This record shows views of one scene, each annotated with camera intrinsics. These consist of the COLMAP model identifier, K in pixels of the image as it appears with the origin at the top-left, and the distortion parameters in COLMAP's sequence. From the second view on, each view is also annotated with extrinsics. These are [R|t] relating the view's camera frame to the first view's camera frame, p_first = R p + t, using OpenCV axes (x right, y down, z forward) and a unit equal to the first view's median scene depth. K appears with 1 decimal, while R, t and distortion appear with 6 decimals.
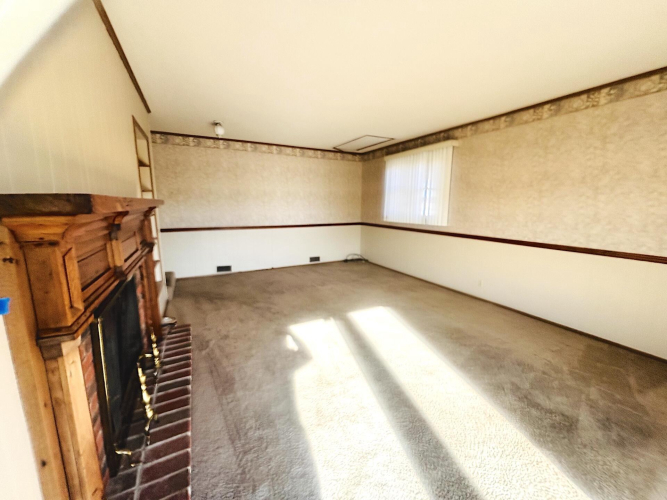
lens RADIAL K [[278.3, 0, 335.0], [0, 278.3, 250.2], [0, 0, 1]] dist [0.001337, 0.000029]
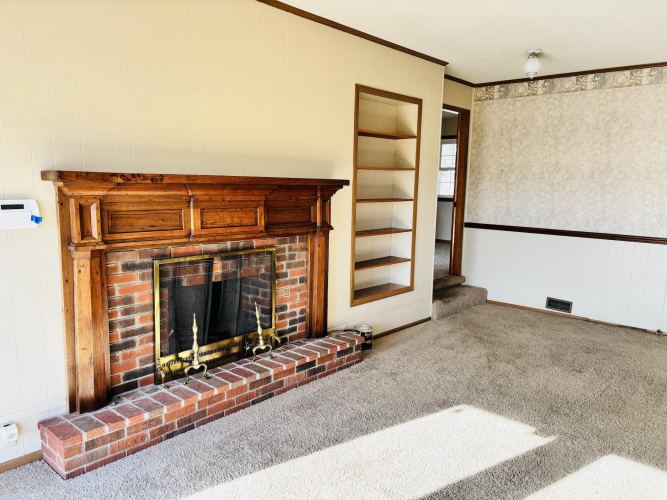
lens RADIAL K [[509.8, 0, 334.3], [0, 509.8, 249.5], [0, 0, 1]] dist [0.049095, -0.033025]
pose [[0.312019, 0.129651, -0.941188, 0.539141], [-0.183833, 0.980162, 0.074076, -0.046324], [0.932121, 0.149909, 0.329664, 0.295200]]
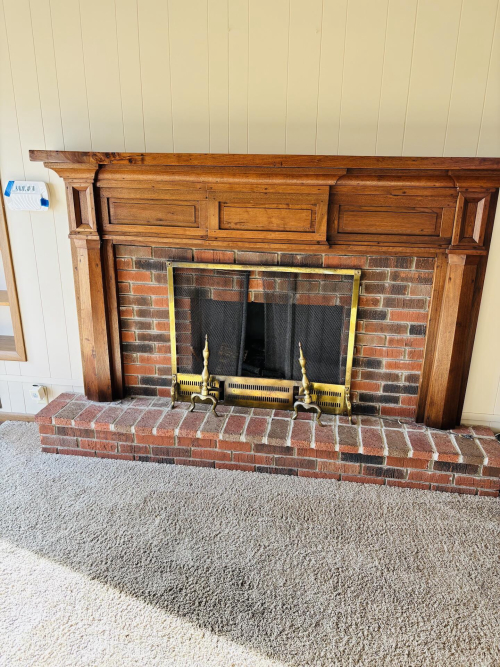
lens RADIAL K [[509.8, 0, 250.2], [0, 509.8, 333.2], [0, 0, 1]] dist [0.049095, -0.033025]
pose [[-0.620810, 0.237668, -0.747067, 0.184564], [-0.152584, 0.898084, 0.412508, -0.122652], [0.768969, 0.370079, -0.521275, 0.737136]]
